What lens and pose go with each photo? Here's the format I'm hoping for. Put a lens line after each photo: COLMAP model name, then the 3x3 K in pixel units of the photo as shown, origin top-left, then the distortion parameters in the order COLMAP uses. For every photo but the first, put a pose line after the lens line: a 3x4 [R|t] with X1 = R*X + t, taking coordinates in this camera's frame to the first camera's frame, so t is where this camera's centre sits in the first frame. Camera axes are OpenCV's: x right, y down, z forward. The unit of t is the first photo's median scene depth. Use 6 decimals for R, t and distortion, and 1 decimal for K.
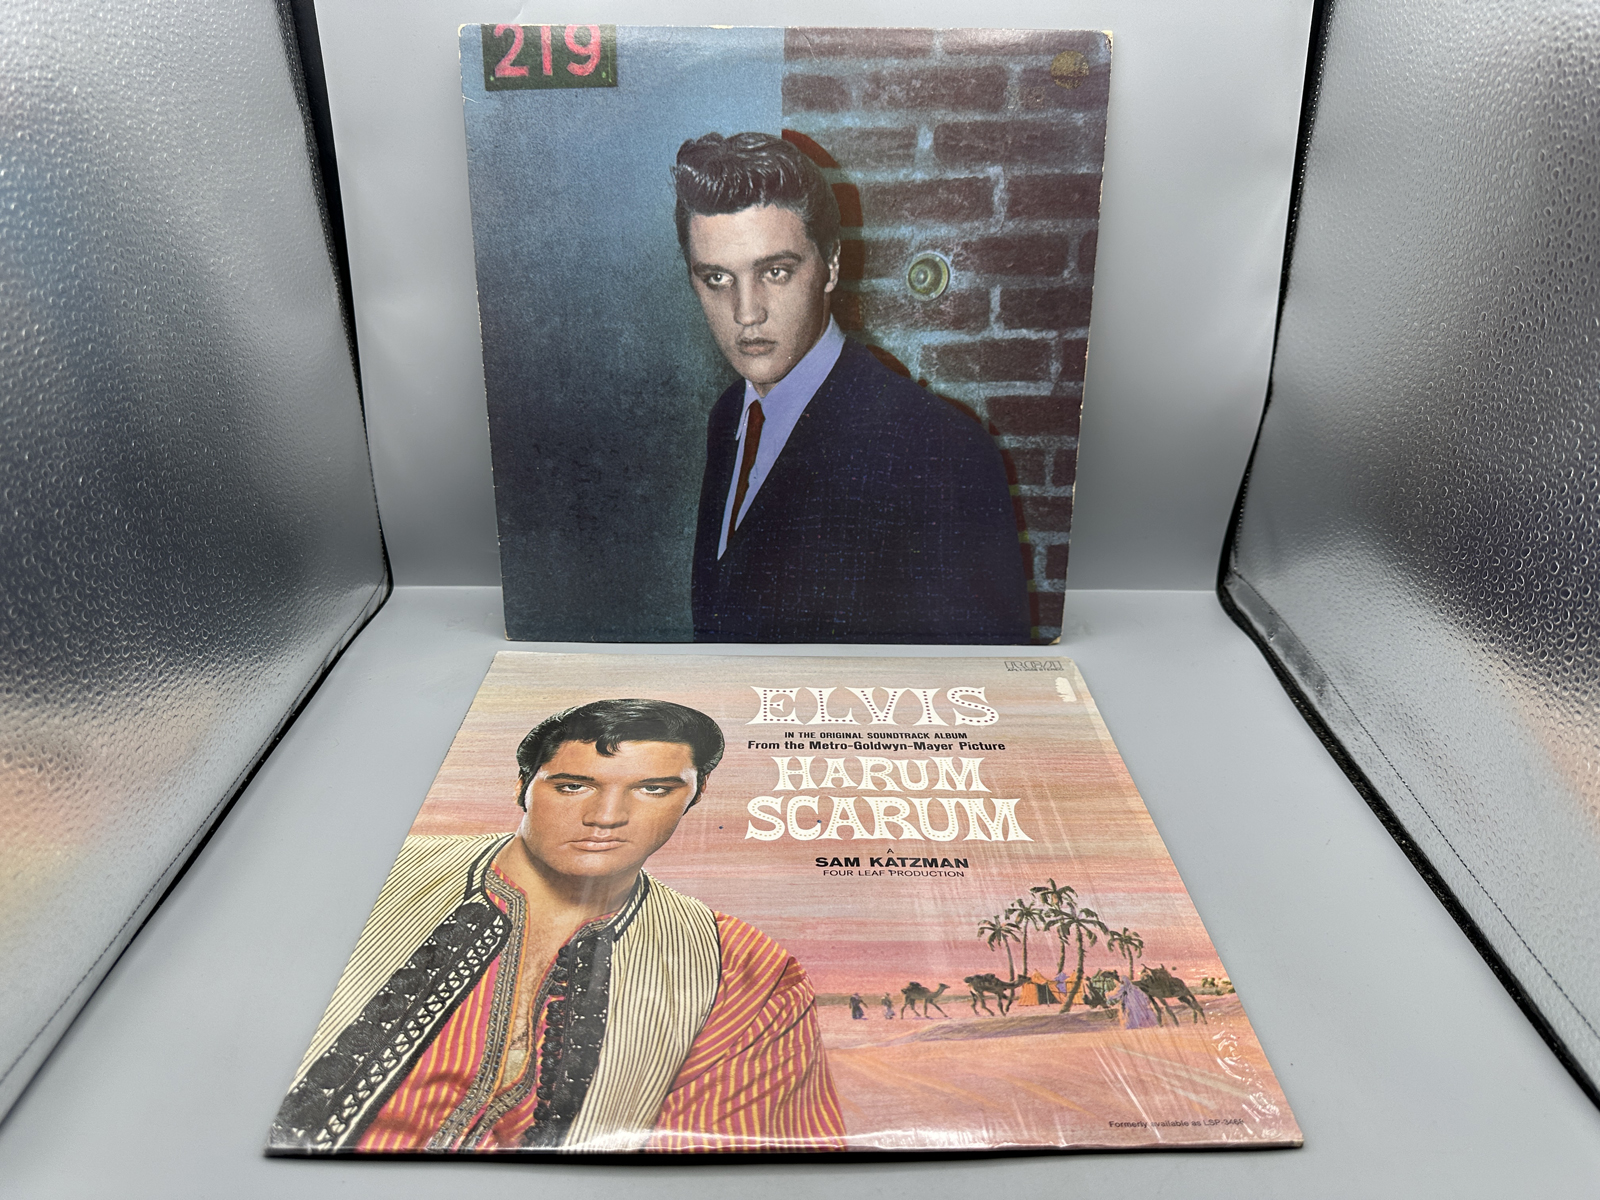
lens RADIAL K [[1180.5, 0, 833.0], [0, 1180.5, 563.2], [0, 0, 1]] dist [-0.010246, -0.006862]
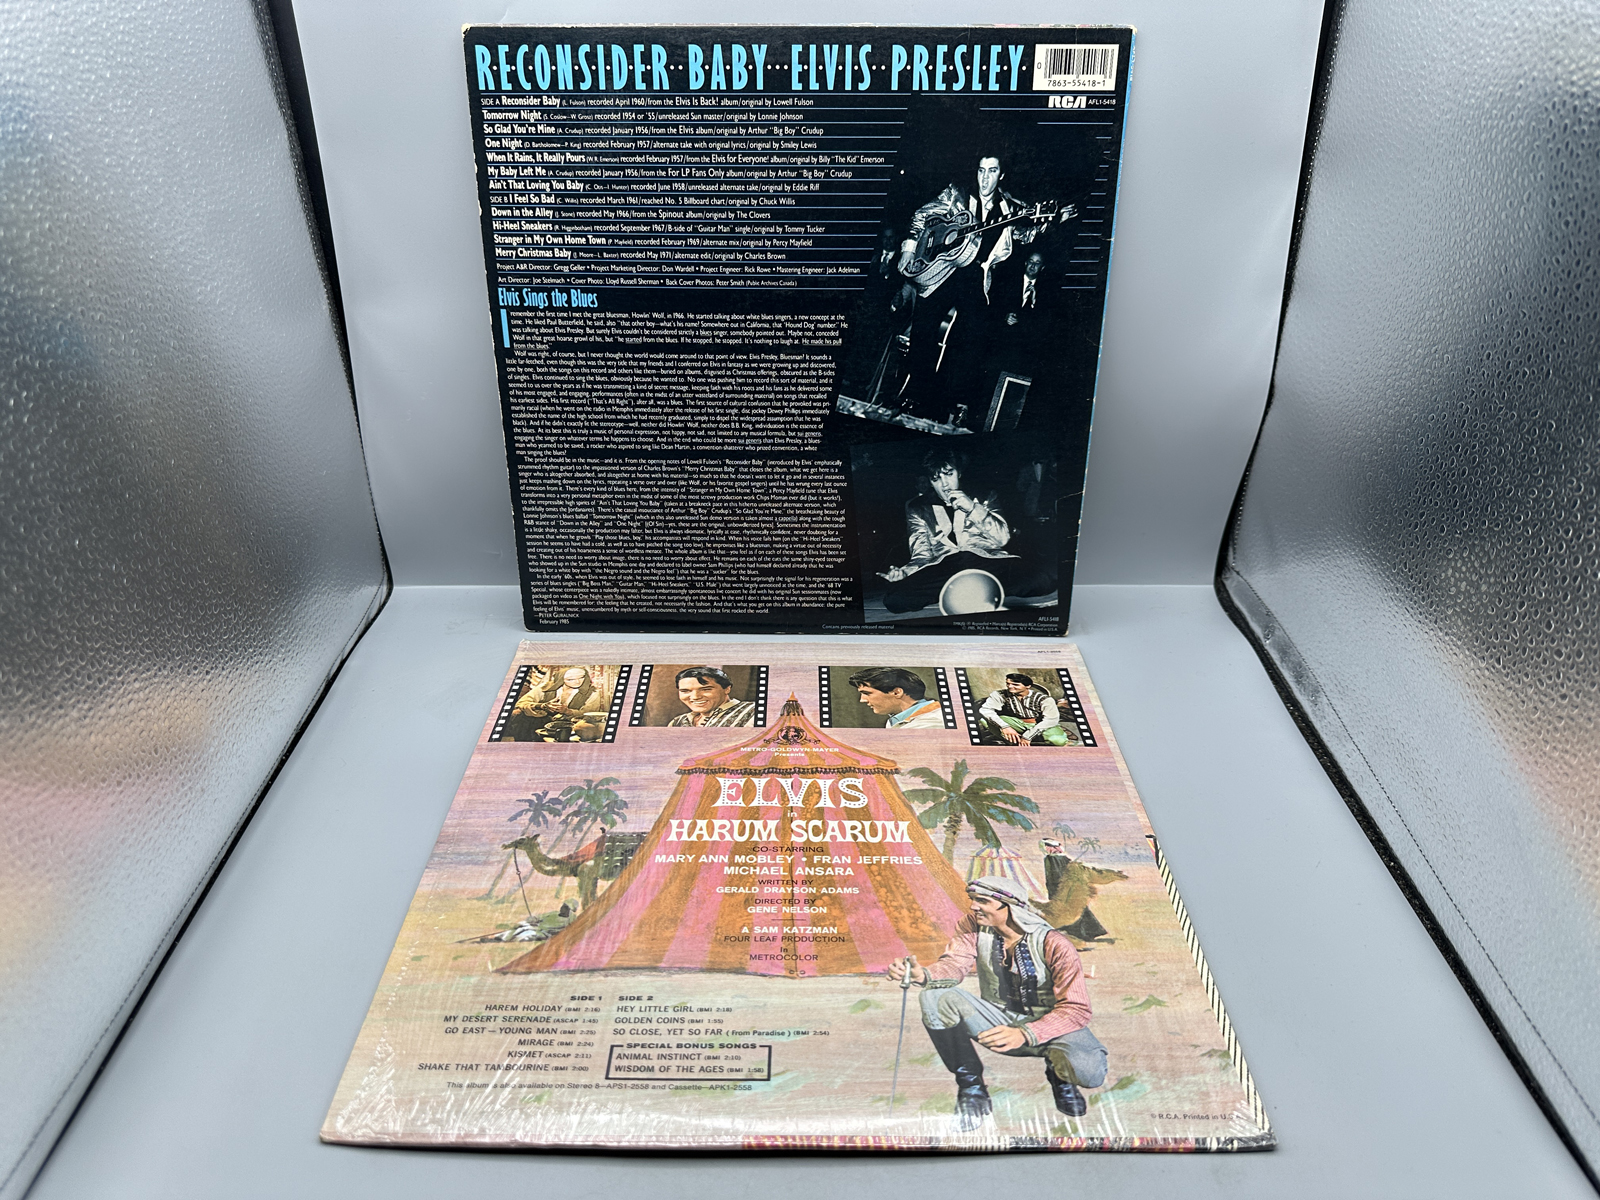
lens RADIAL K [[1180.5, 0, 833.0], [0, 1180.5, 563.2], [0, 0, 1]] dist [-0.010246, -0.006862]
pose [[0.999988, -0.004984, 0.000049, 0.001686], [0.004968, 0.997351, 0.072565, -0.104313], [-0.000410, -0.072564, 0.997364, 0.001895]]
